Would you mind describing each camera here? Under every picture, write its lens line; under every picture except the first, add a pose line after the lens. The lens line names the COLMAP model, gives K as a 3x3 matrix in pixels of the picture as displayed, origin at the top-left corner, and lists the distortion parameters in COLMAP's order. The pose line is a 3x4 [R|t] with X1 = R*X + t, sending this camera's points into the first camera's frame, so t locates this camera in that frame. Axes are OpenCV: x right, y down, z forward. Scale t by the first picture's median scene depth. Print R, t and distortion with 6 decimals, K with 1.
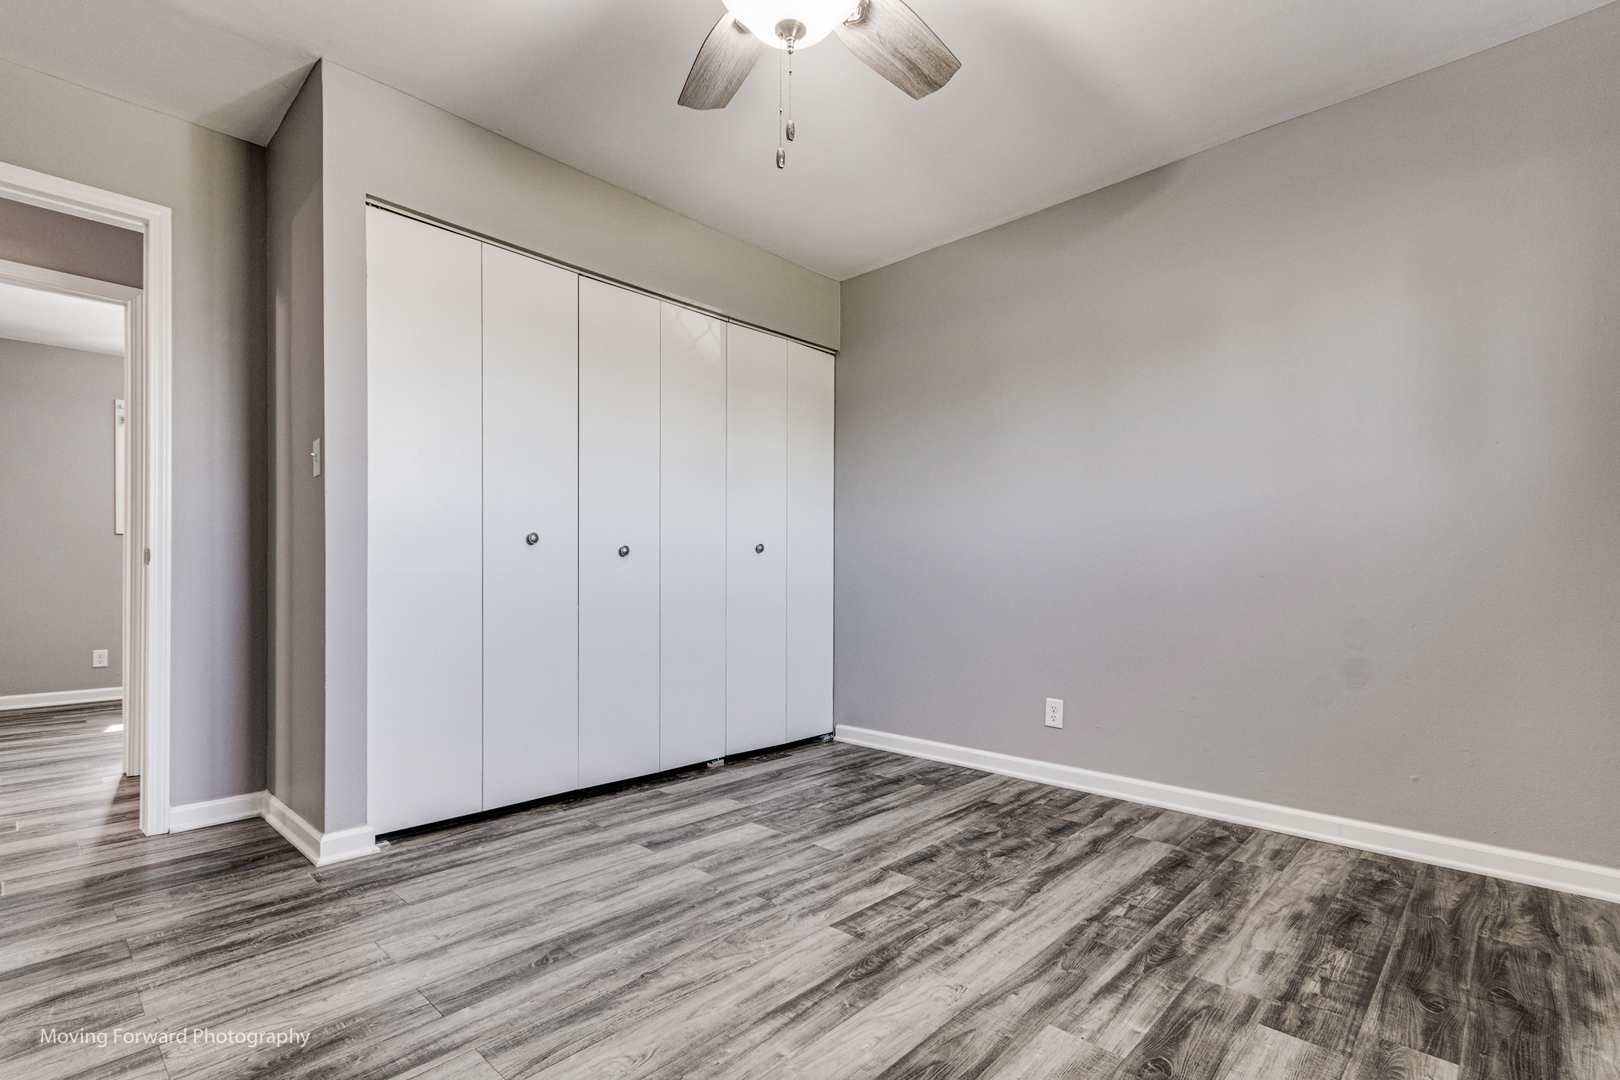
lens RADIAL K [[749.2, 0, 807.3], [0, 749.2, 574.0], [0, 0, 1]] dist [0.007600, 0.000463]
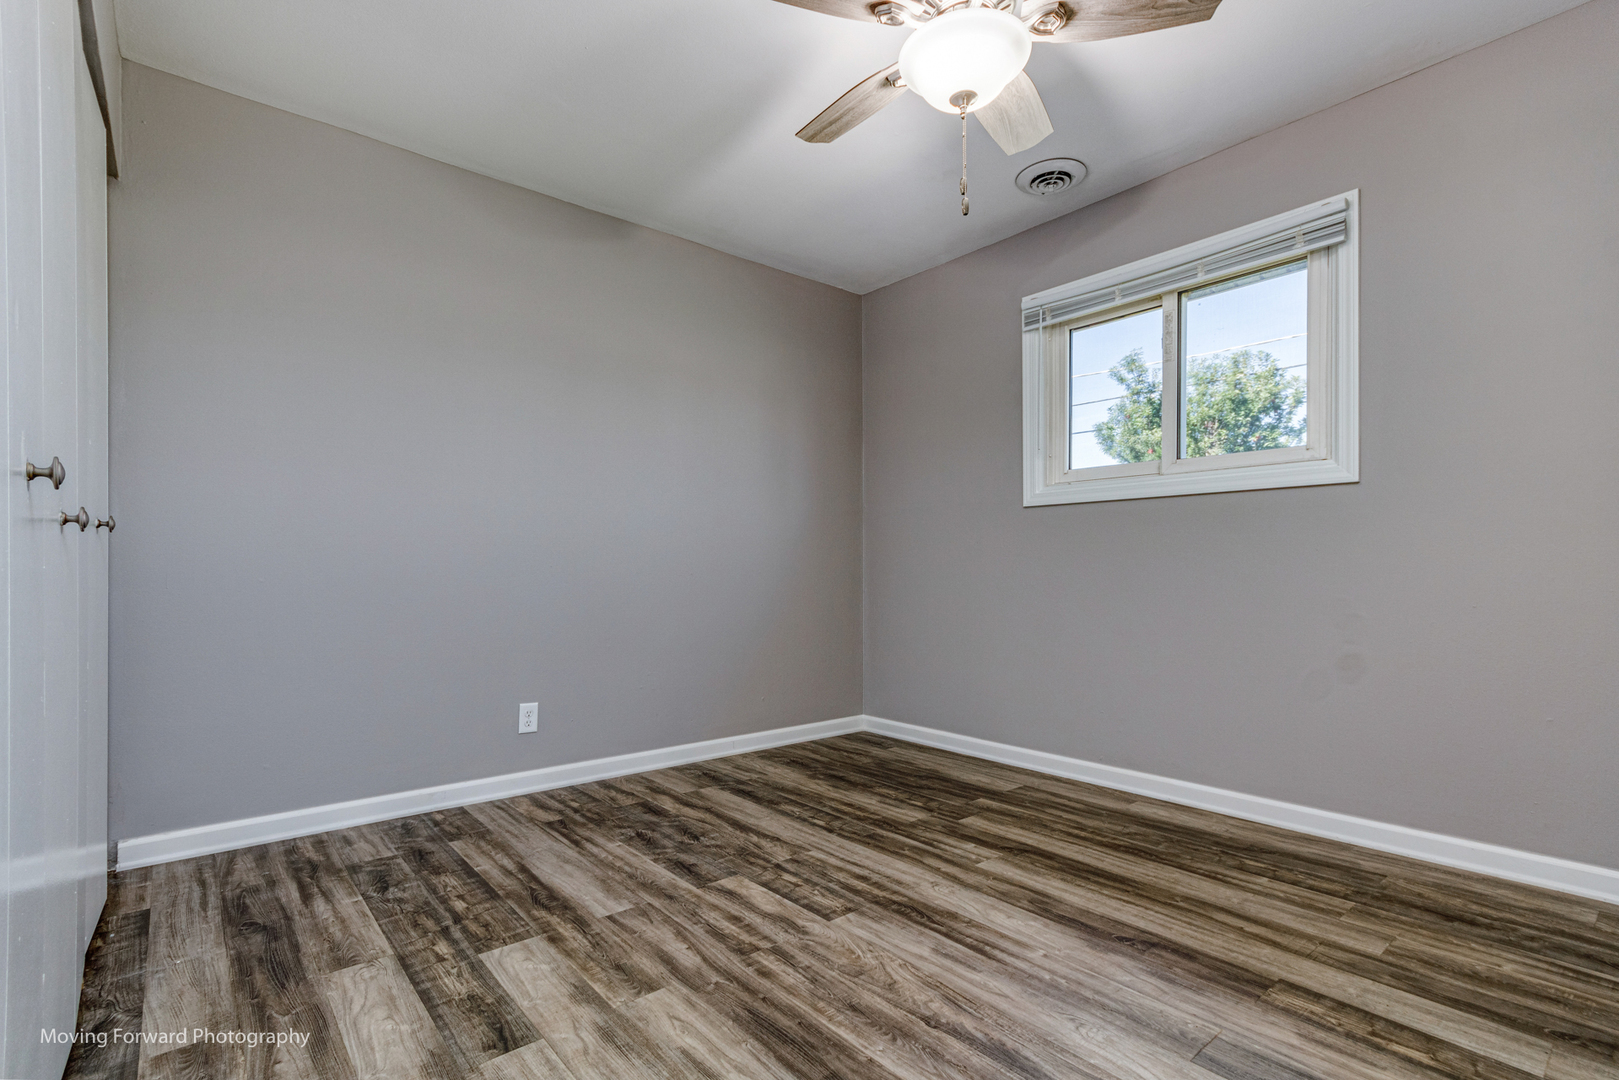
lens RADIAL K [[757.3, 0, 782.8], [0, 757.3, 564.8], [0, 0, 1]] dist [0.007465, 0.000232]
pose [[0.129832, 0.007453, 0.991508, -0.803019], [0.002112, 0.999967, -0.007793, -0.002523], [-0.991534, 0.003106, 0.129812, 0.749698]]
